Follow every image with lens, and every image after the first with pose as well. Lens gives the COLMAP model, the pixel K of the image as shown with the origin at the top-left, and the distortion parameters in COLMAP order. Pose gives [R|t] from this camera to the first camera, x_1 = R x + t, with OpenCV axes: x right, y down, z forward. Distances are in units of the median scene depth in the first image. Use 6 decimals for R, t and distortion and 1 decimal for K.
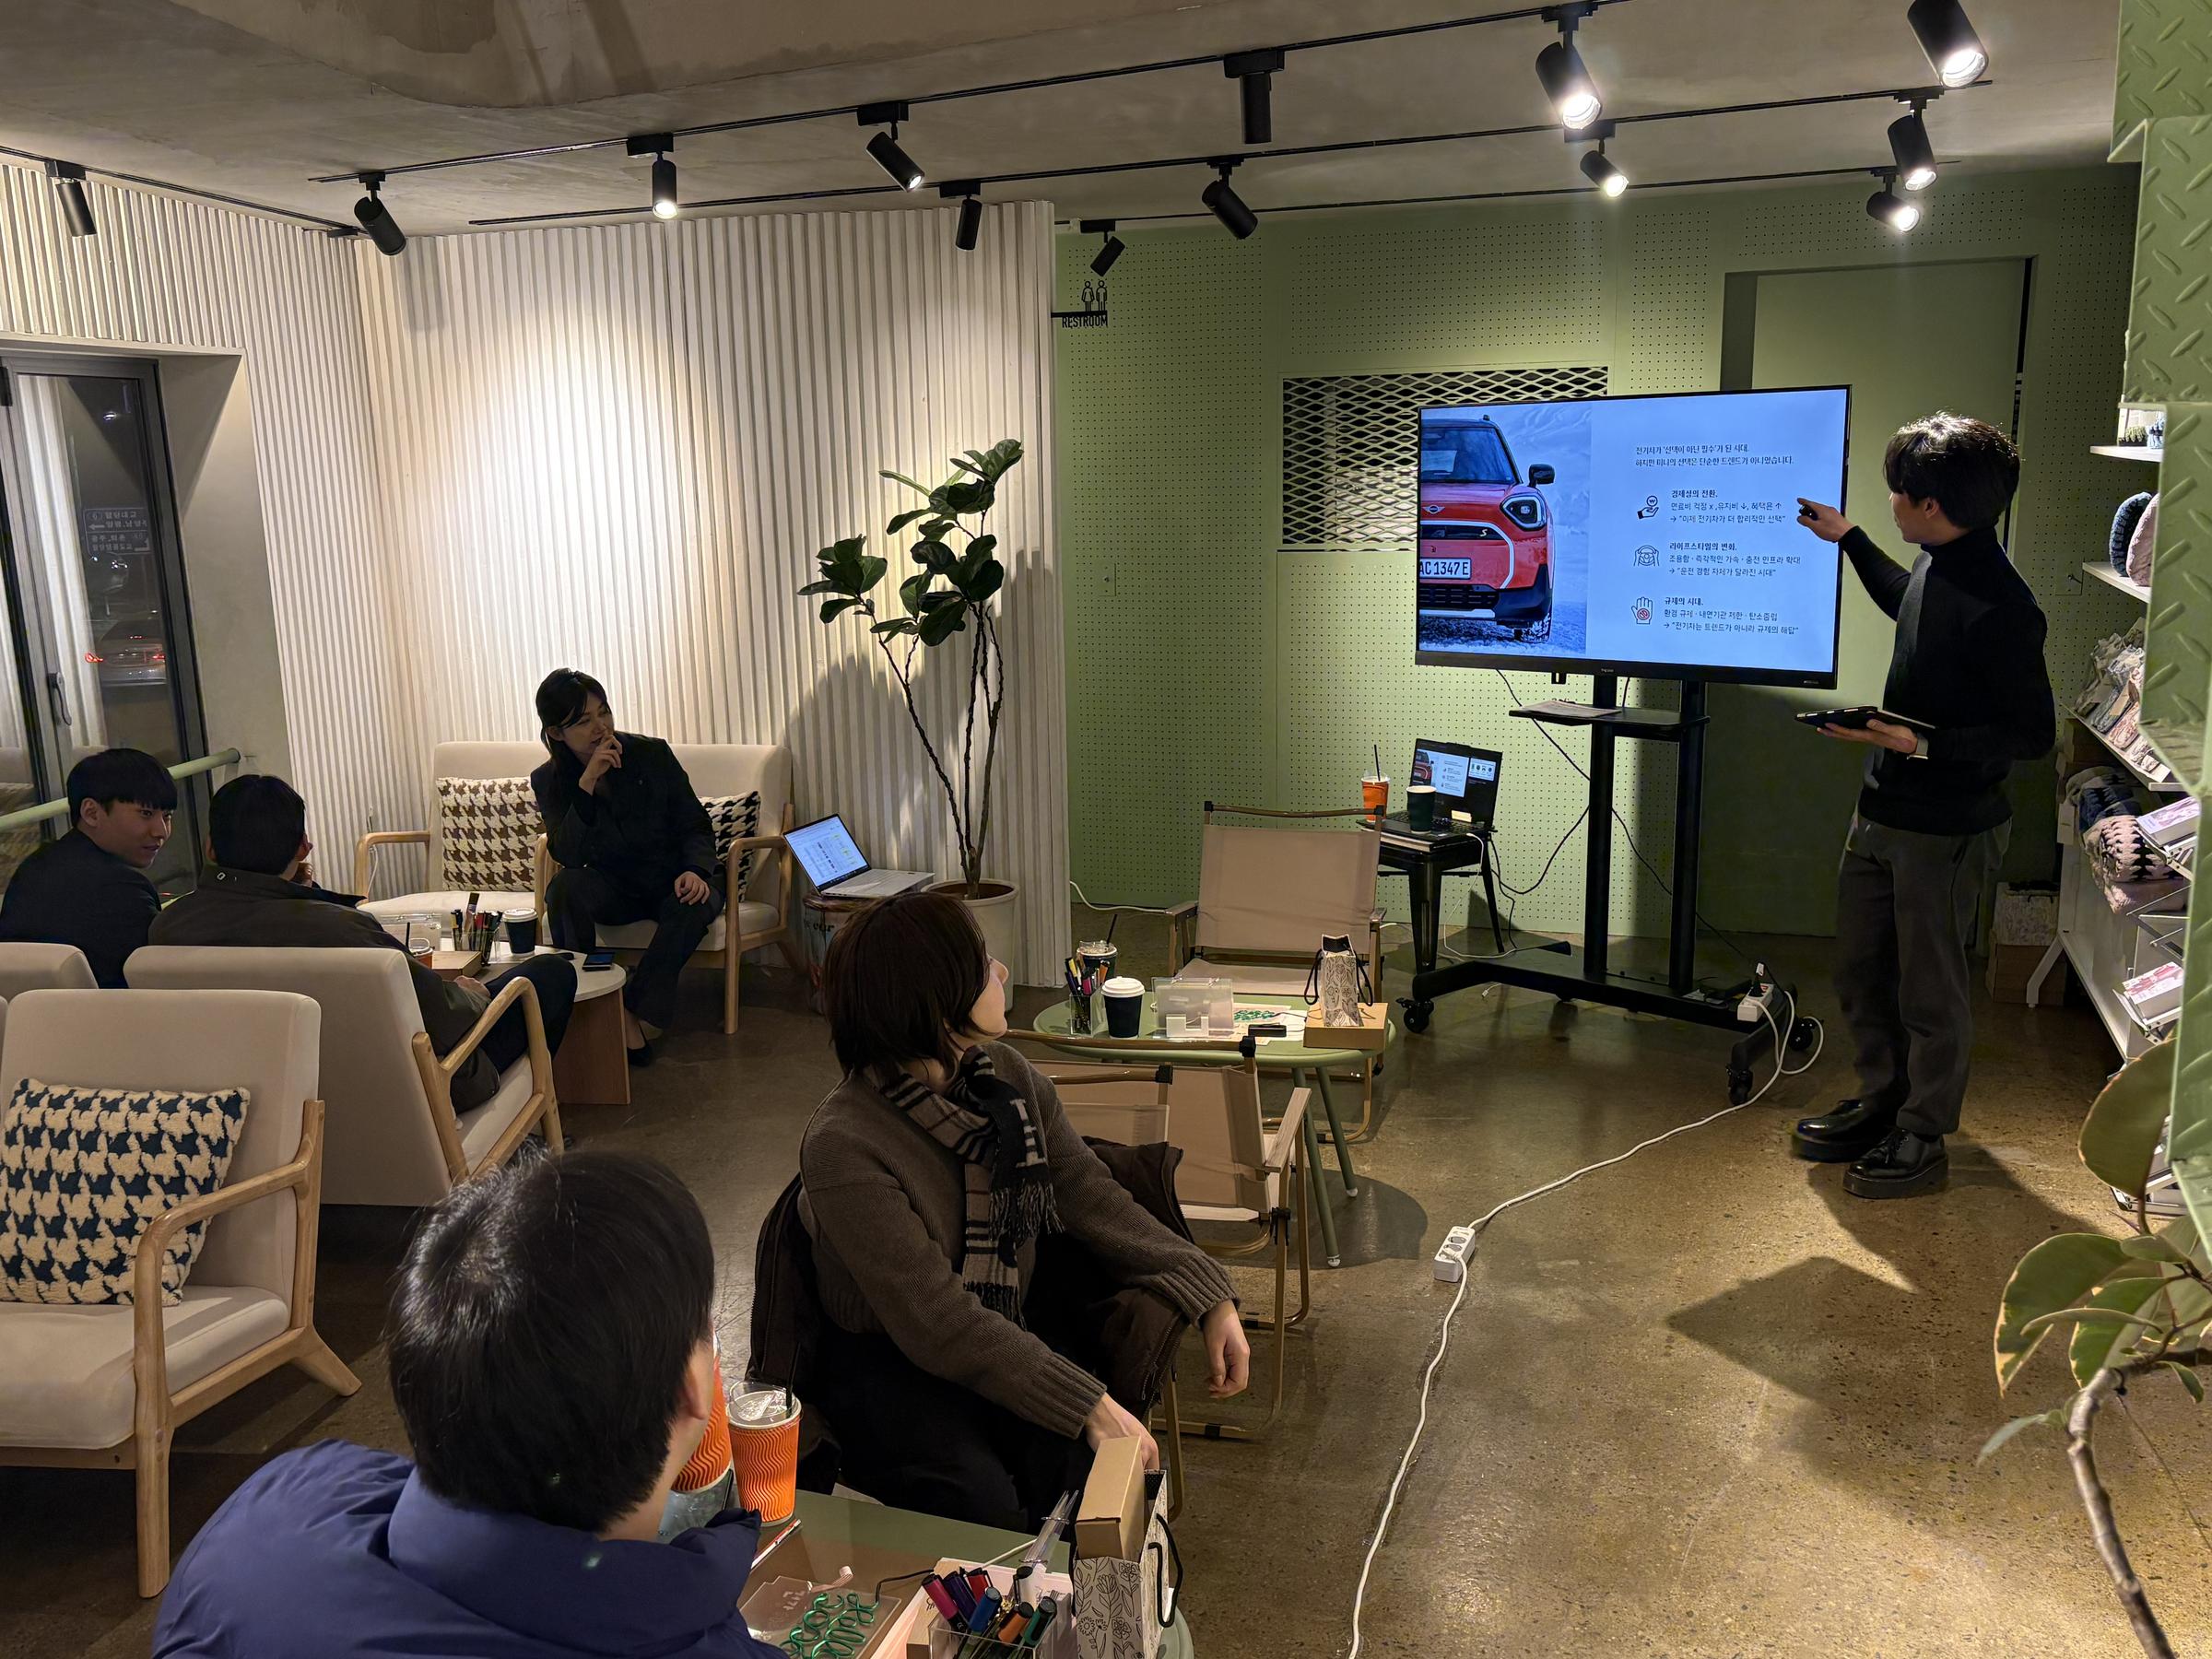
lens RADIAL K [[1843.4, 0, 1106.0], [0, 1843.4, 829.5], [0, 0, 1]] dist [0.034042, -0.002705]
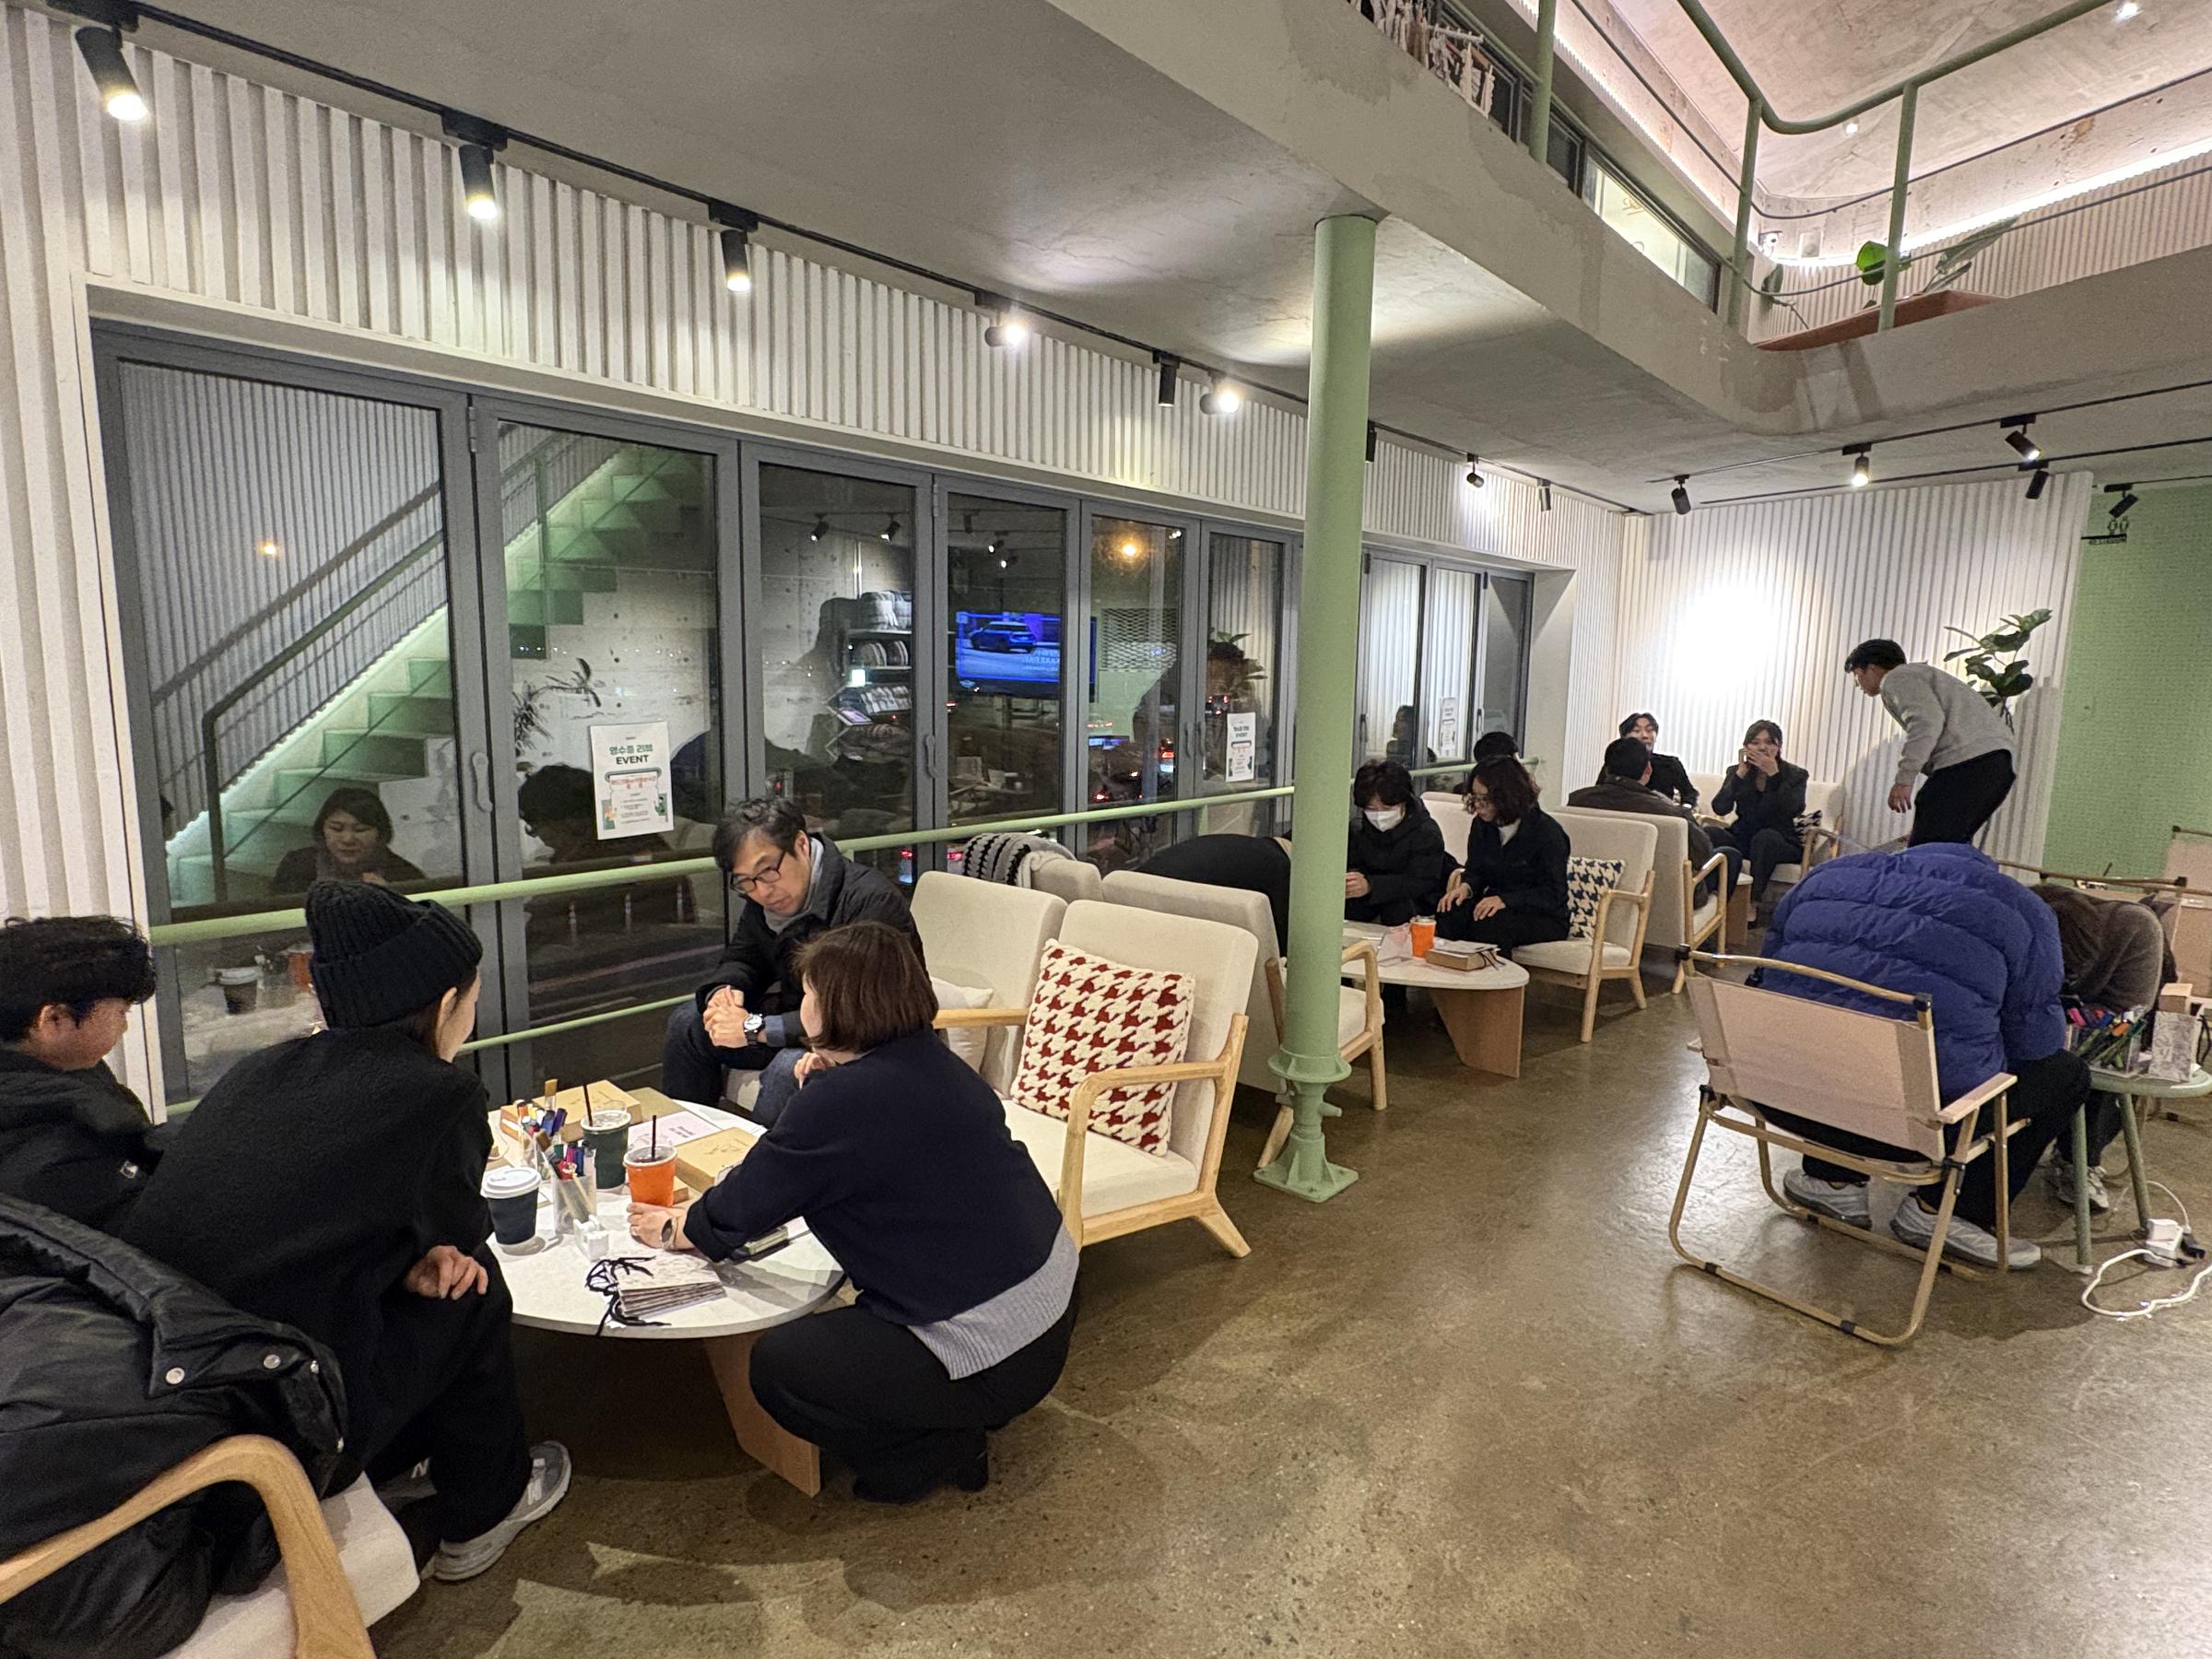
lens RADIAL K [[1153.7, 0, 1106.0], [0, 1153.7, 829.5], [0, 0, 1]] dist [0.005361, 0.001744]
pose [[0.806616, 0.119621, -0.578844, -0.107921], [-0.164084, 0.986133, -0.024861, 0.161101], [0.567844, 0.115033, 0.815059, -0.345755]]
